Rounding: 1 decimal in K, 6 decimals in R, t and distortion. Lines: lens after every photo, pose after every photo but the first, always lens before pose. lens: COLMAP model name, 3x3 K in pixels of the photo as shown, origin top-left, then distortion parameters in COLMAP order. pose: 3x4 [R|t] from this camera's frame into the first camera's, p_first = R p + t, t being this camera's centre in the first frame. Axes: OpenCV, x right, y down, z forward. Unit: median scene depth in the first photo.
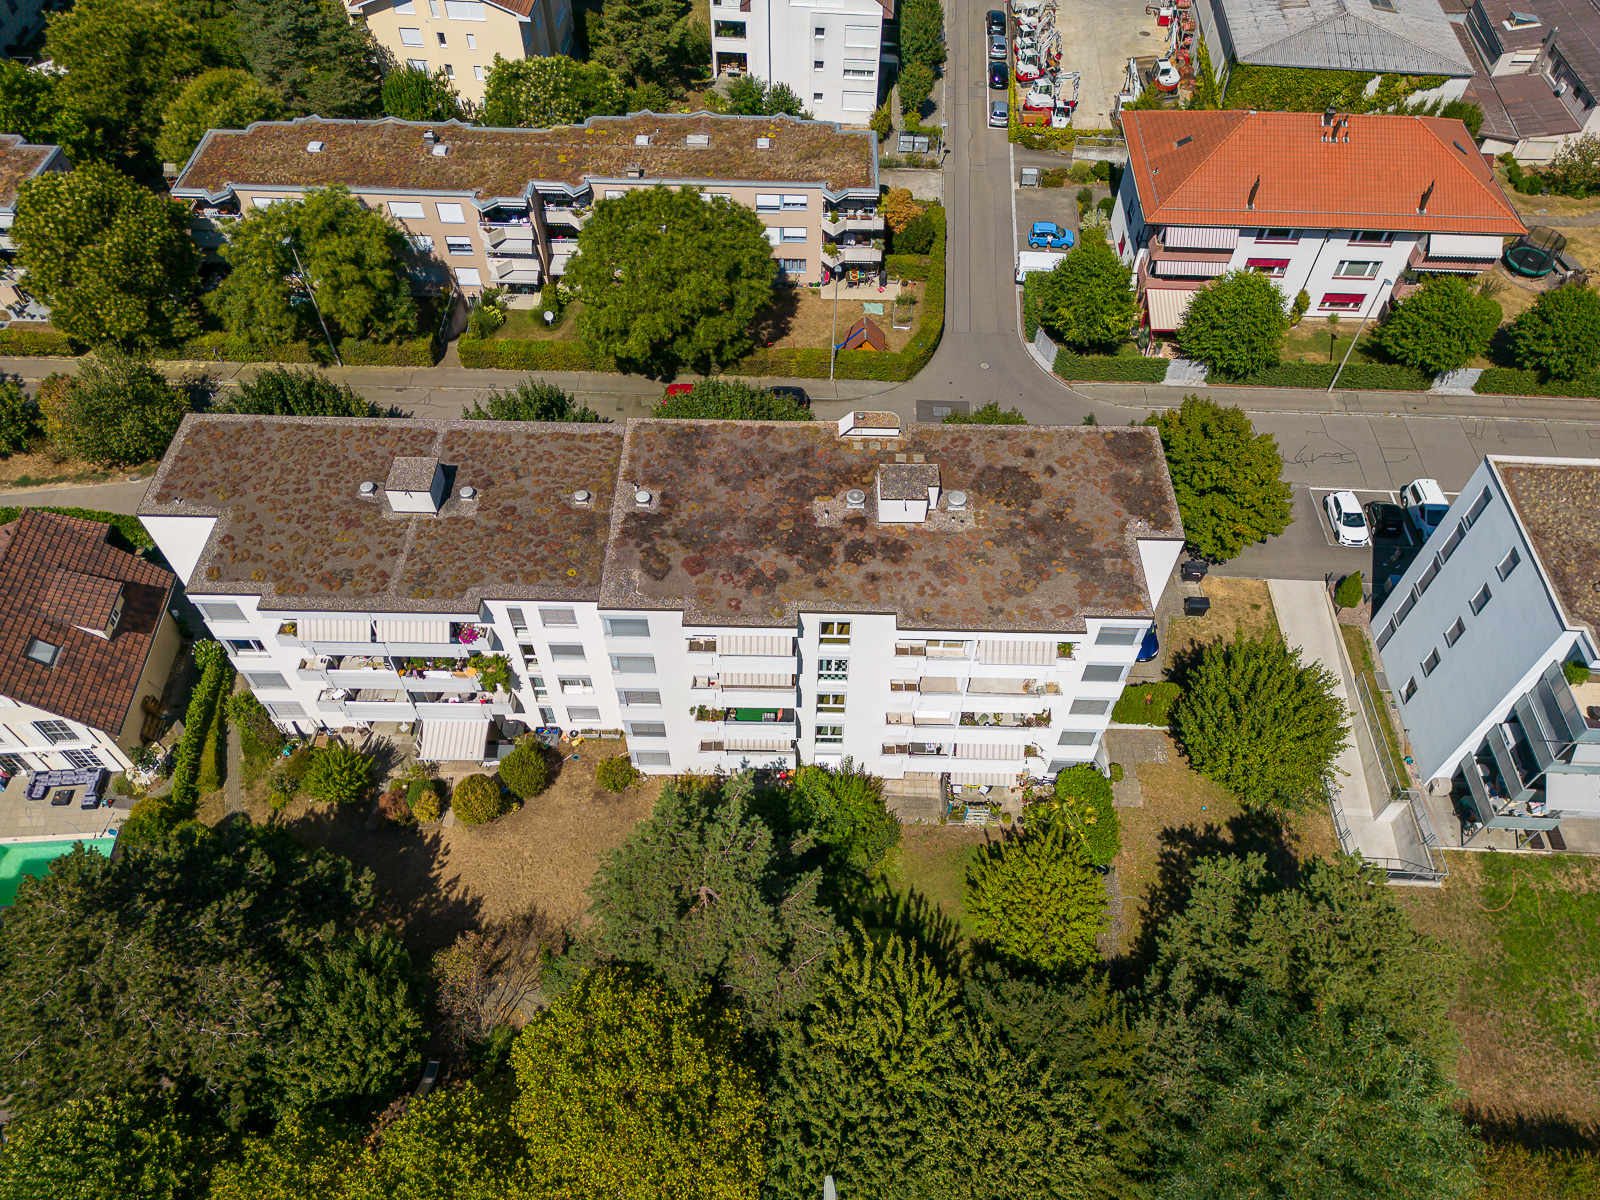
lens RADIAL K [[1131.0, 0, 803.1], [0, 1131.0, 601.8], [0, 0, 1]] dist [0.074572, -0.069546]
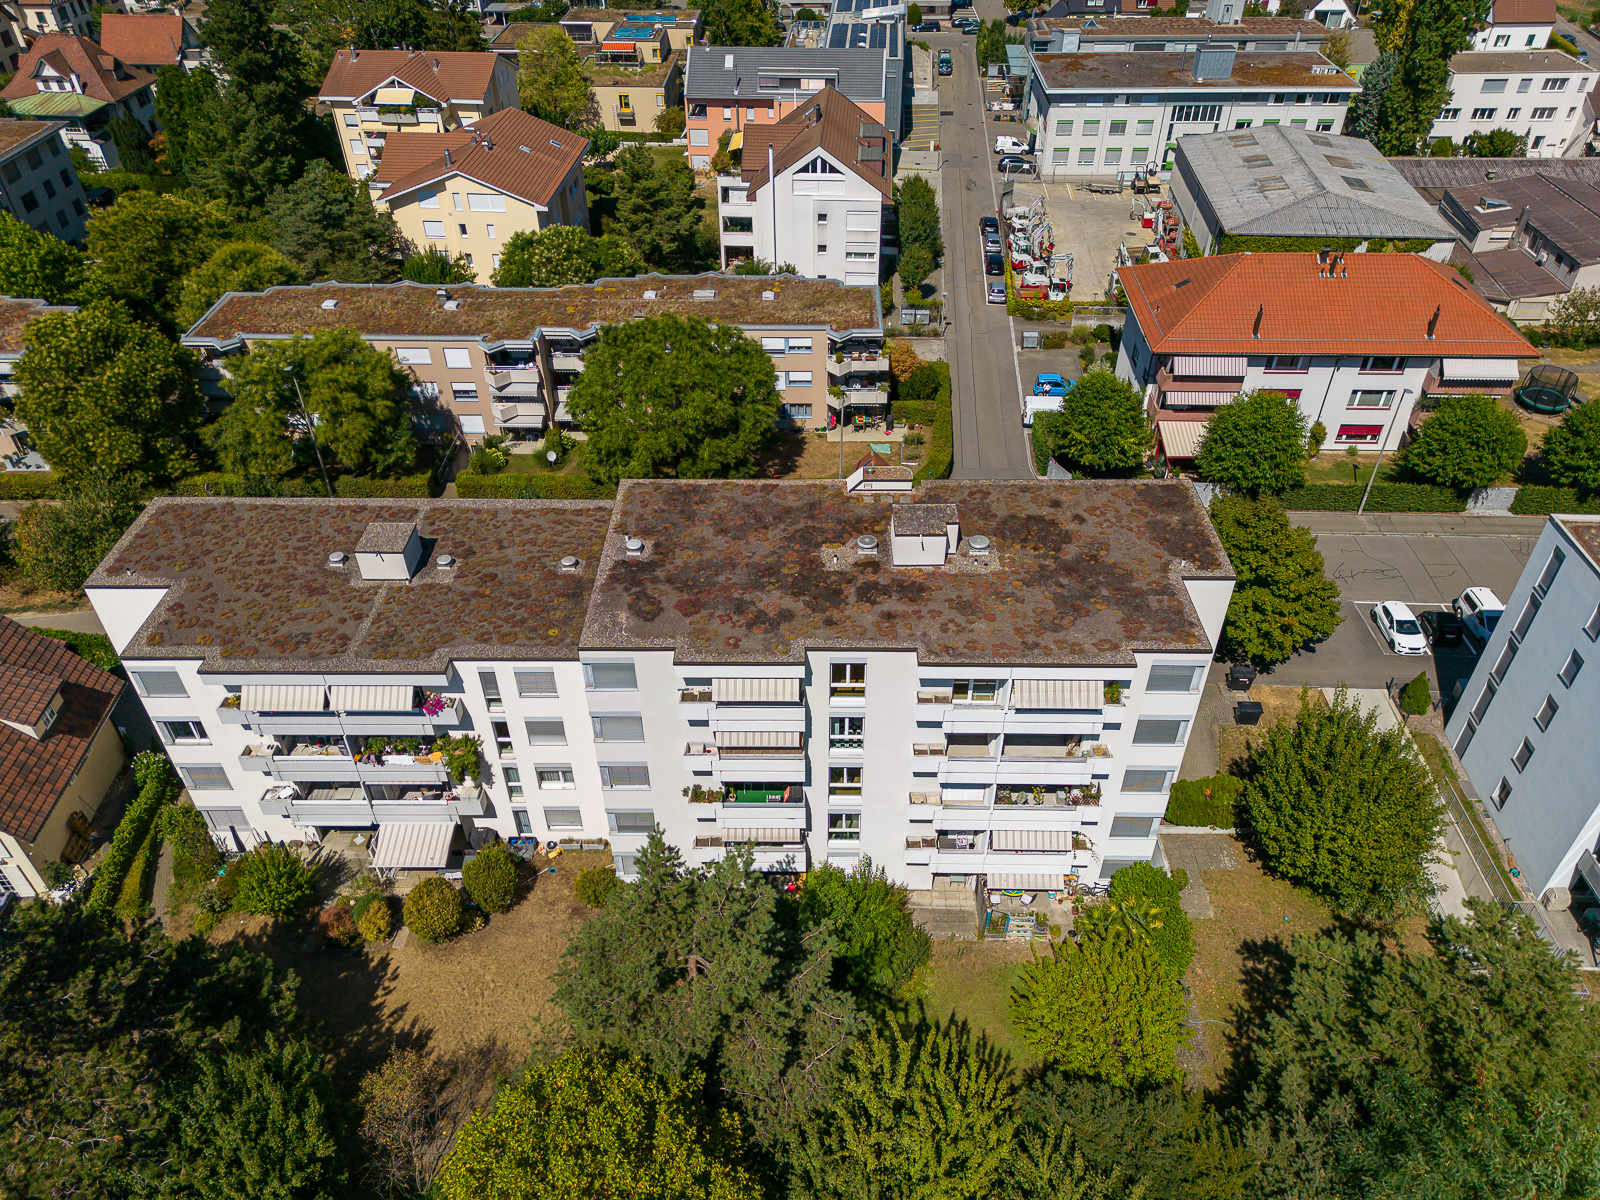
lens RADIAL K [[1131.0, 0, 803.0], [0, 1131.0, 597.8], [0, 0, 1]] dist [0.074572, -0.069546]
pose [[0.999849, -0.014769, -0.009136, 0.001686], [0.012221, 0.972140, -0.234082, 0.122325], [0.012338, 0.233935, 0.972174, 0.092925]]
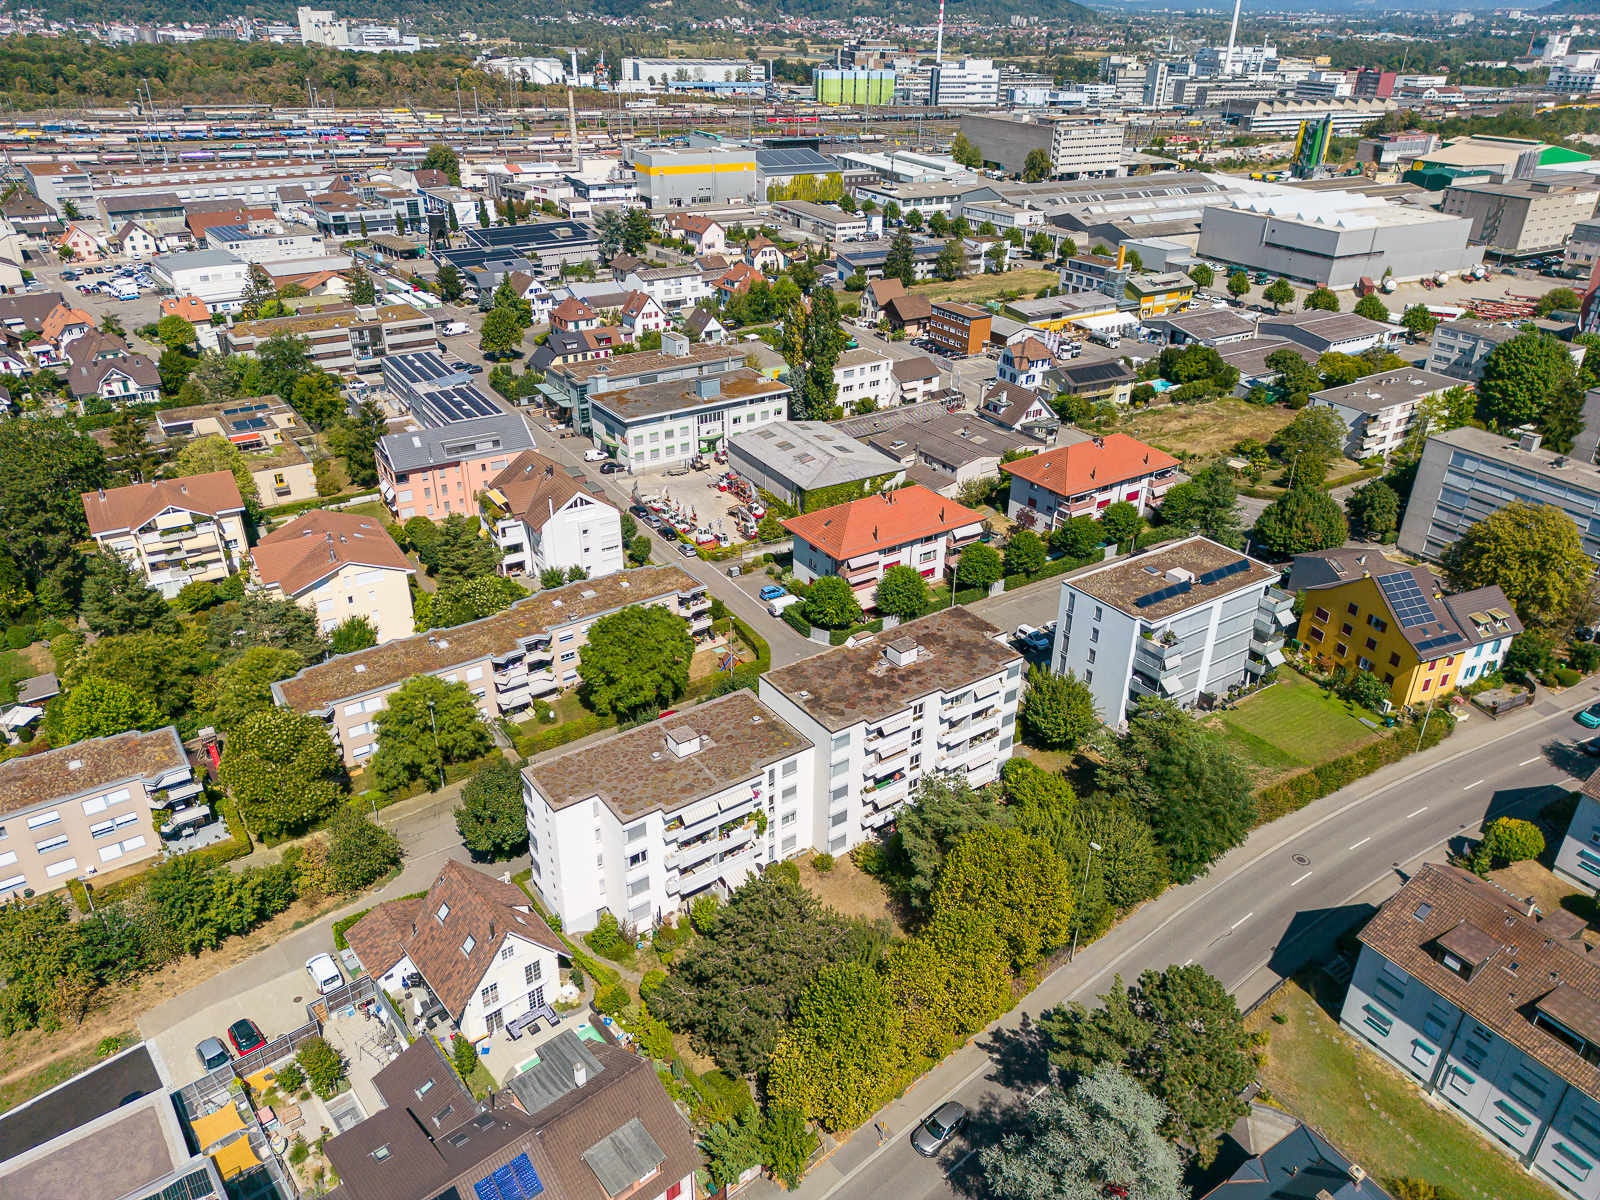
lens RADIAL K [[1131.0, 0, 807.3], [0, 1131.0, 596.6], [0, 0, 1]] dist [0.074572, -0.069546]
pose [[0.804024, -0.275237, 0.527059, -0.859471], [0.465603, 0.842742, -0.270183, 0.230620], [-0.369810, 0.462634, 0.805736, -0.527994]]
